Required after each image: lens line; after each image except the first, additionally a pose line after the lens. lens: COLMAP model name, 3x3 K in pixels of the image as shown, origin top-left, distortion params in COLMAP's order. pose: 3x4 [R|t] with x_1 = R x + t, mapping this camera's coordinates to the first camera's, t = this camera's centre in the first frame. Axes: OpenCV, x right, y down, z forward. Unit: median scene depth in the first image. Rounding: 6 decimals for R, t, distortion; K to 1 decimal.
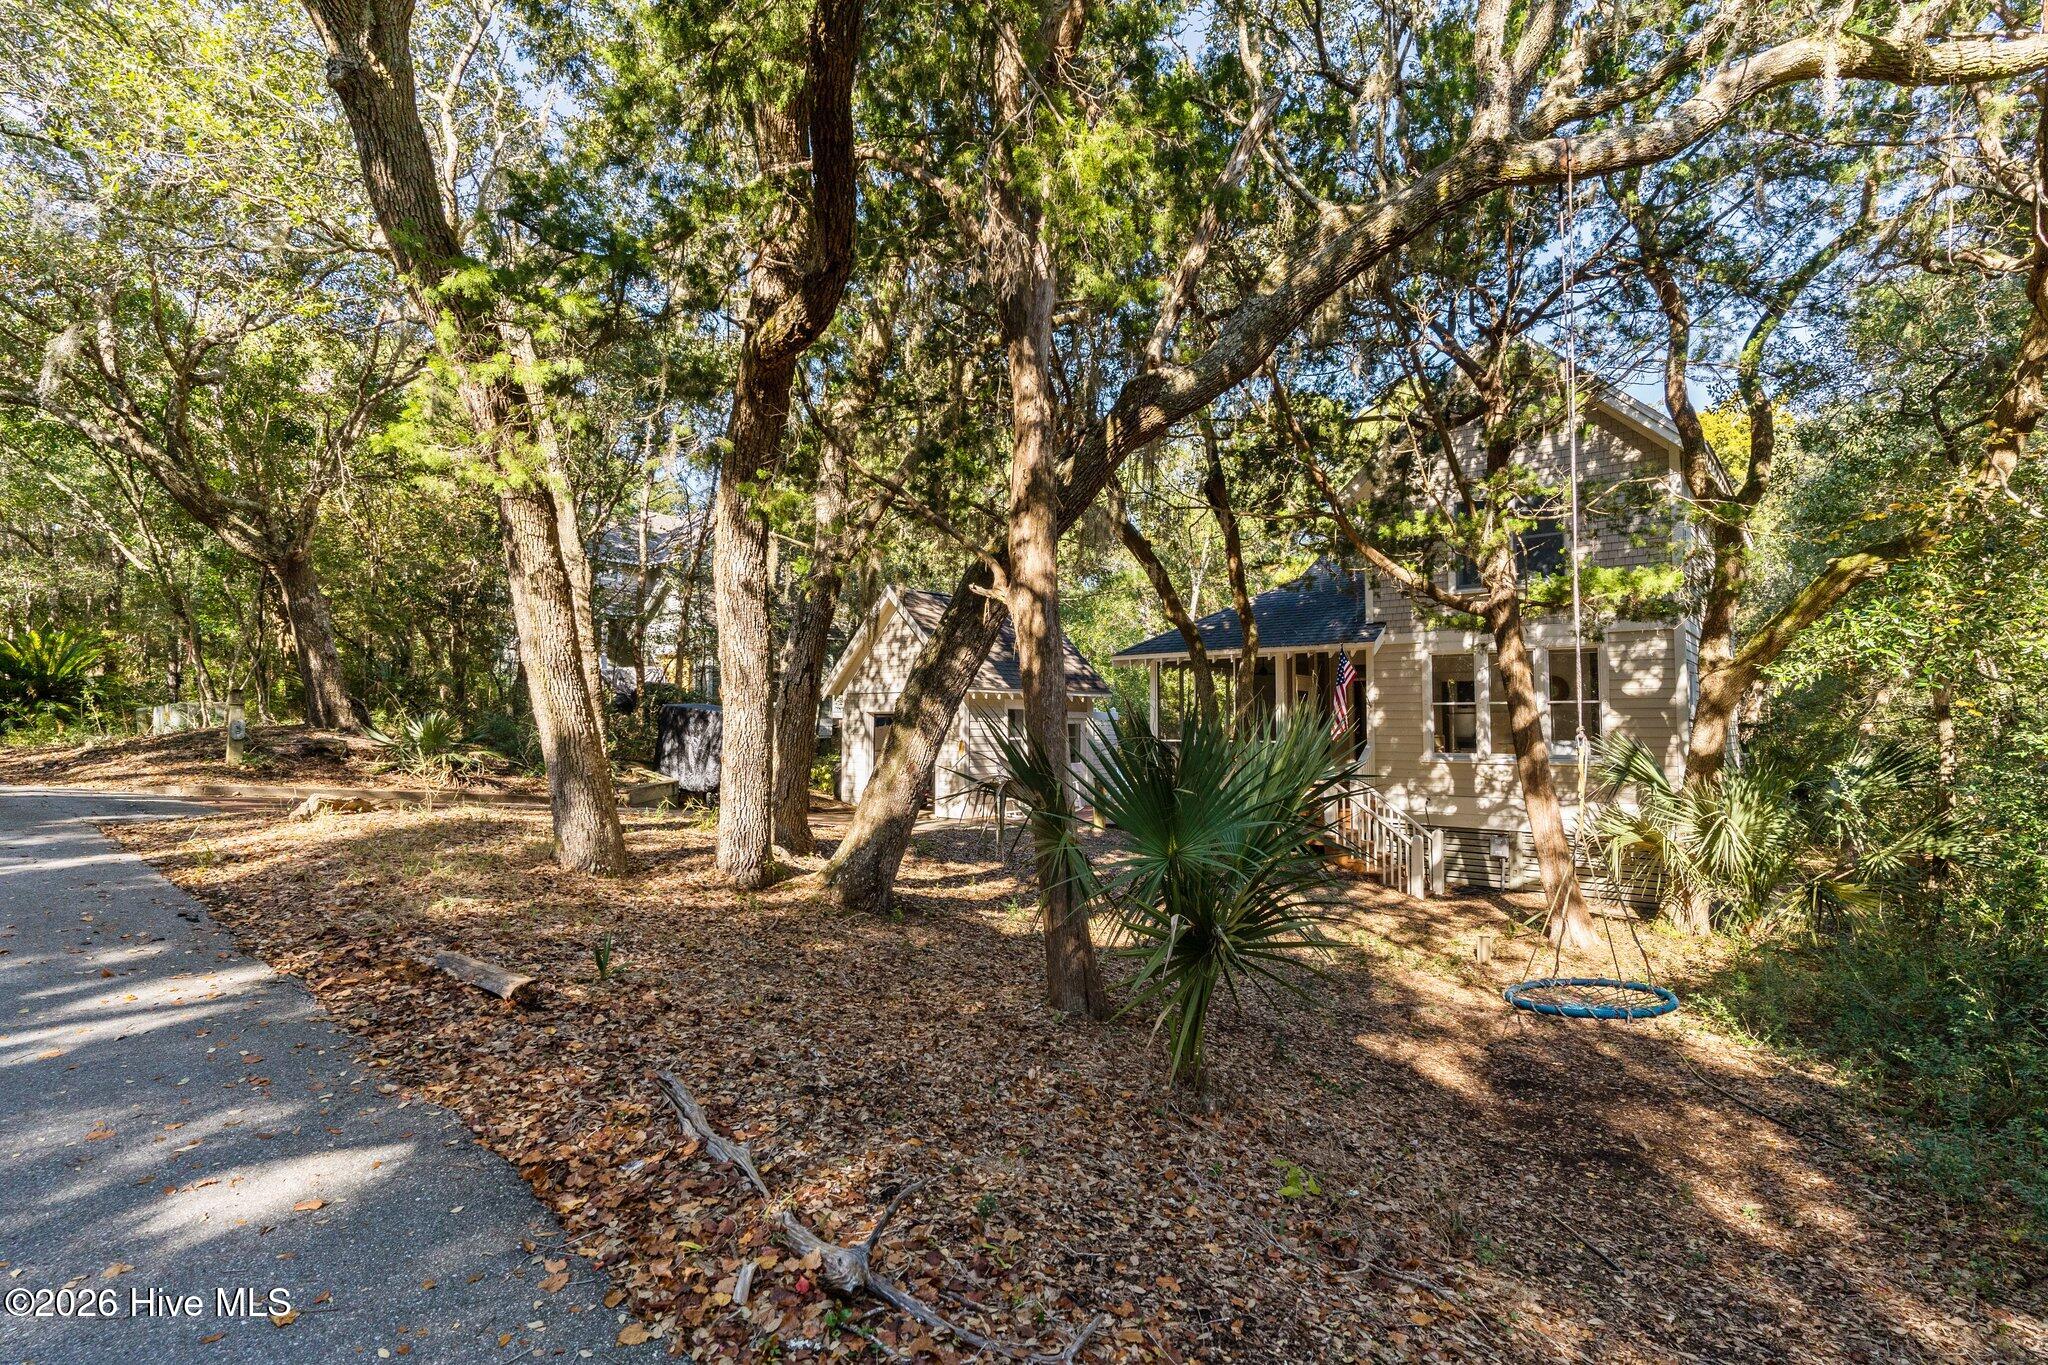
lens RADIAL K [[970.6, 0, 1032.8], [0, 970.6, 672.5], [0, 0, 1]] dist [-0.003532, -0.001675]
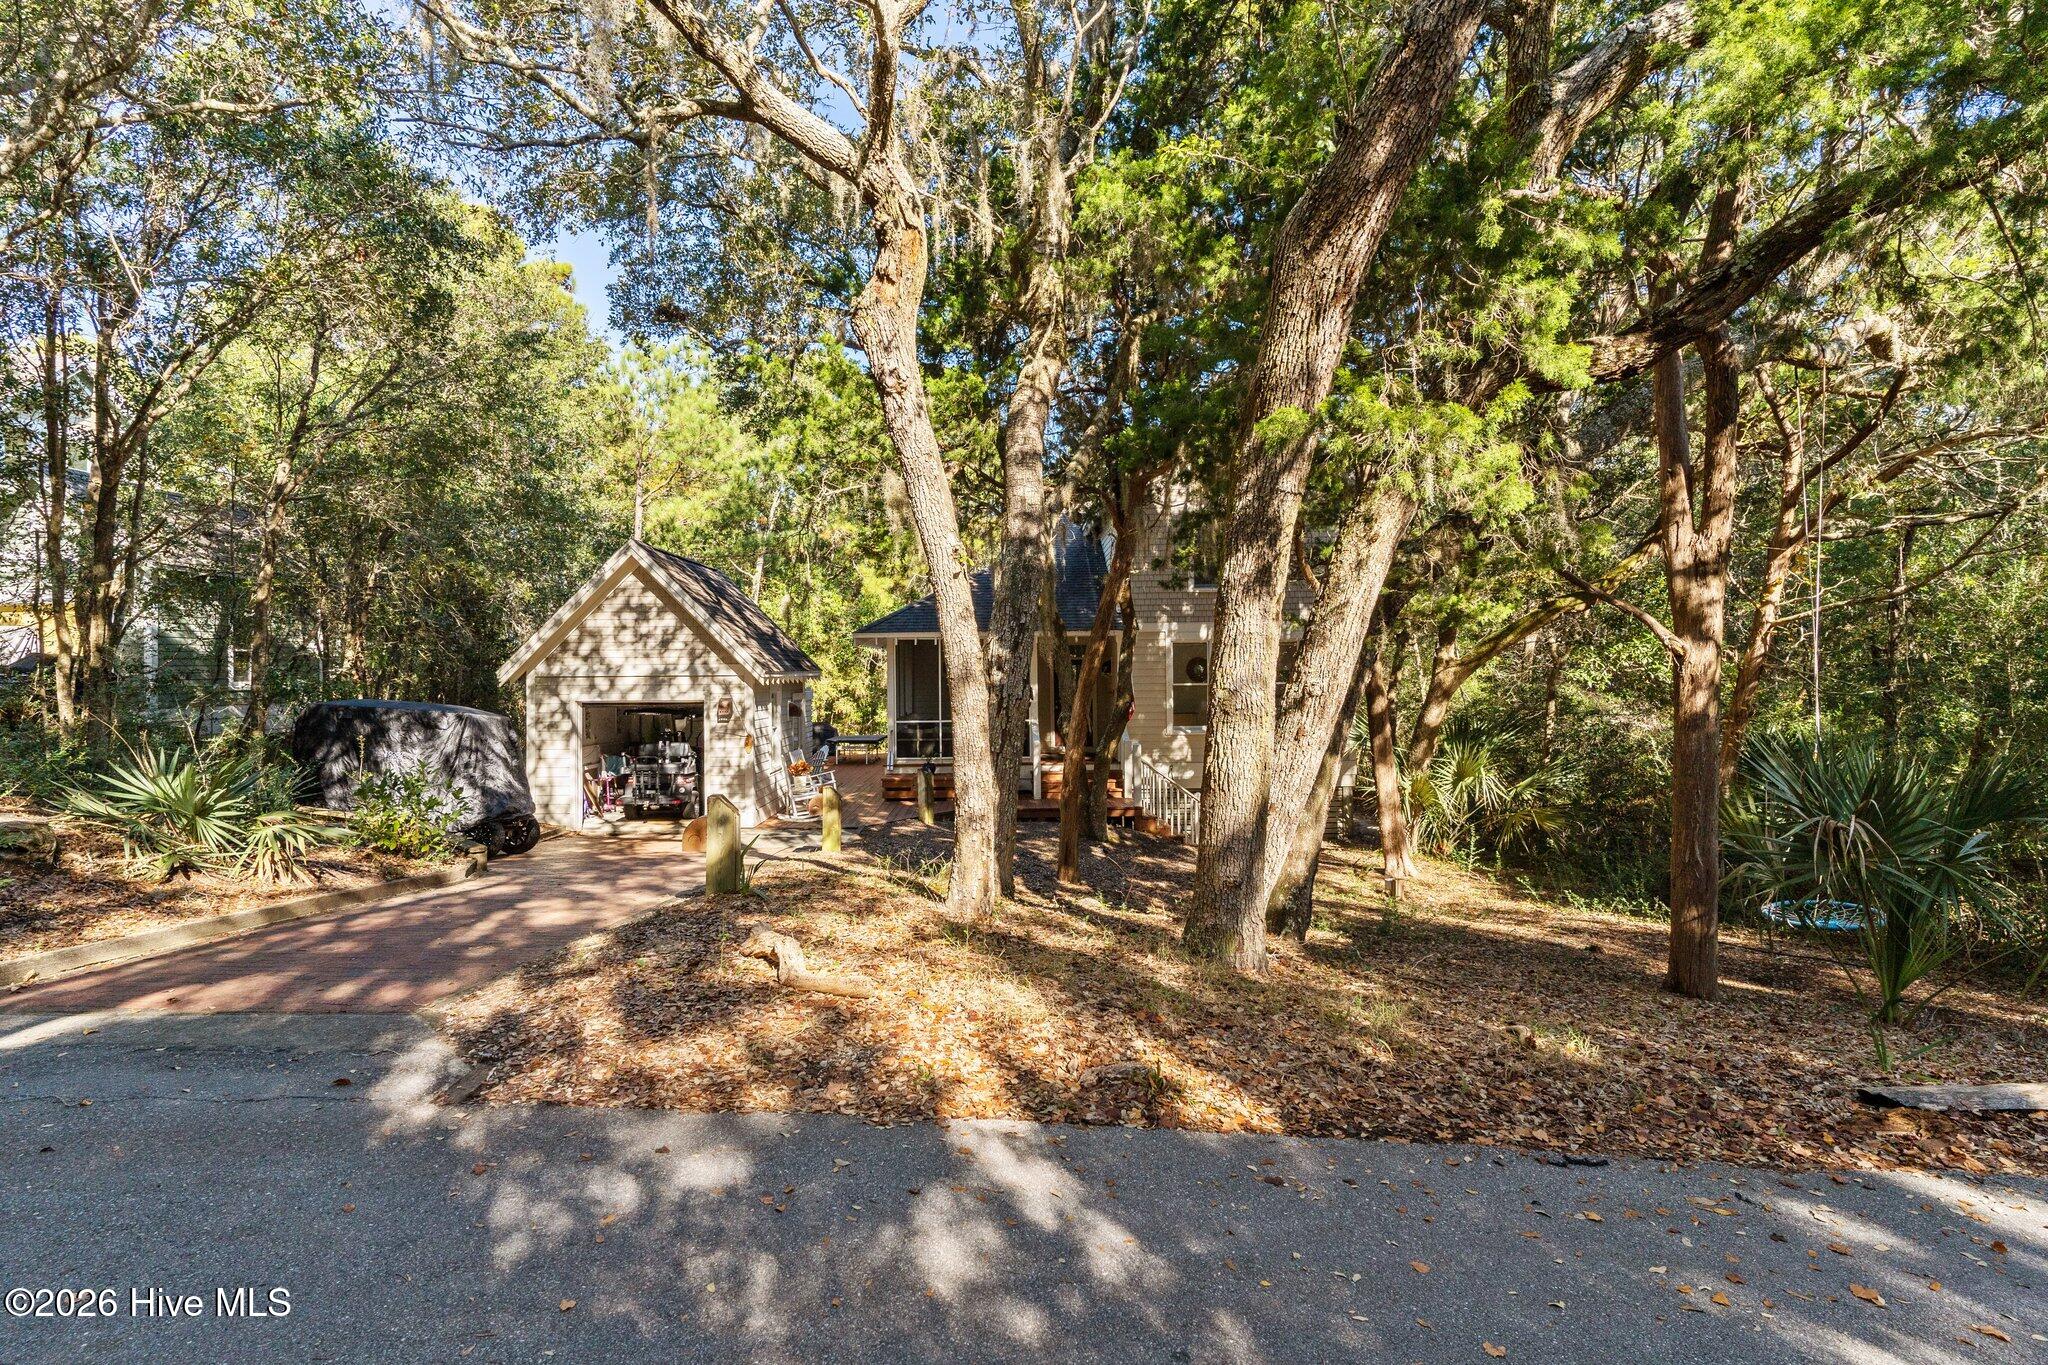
lens RADIAL K [[970.6, 0, 1029.6], [0, 970.6, 676.9], [0, 0, 1]] dist [-0.003532, -0.001675]
pose [[0.759917, -0.012571, 0.649898, -0.475414], [-0.024298, 0.998565, 0.047727, -0.028244], [-0.649565, -0.052059, 0.758521, 0.228181]]
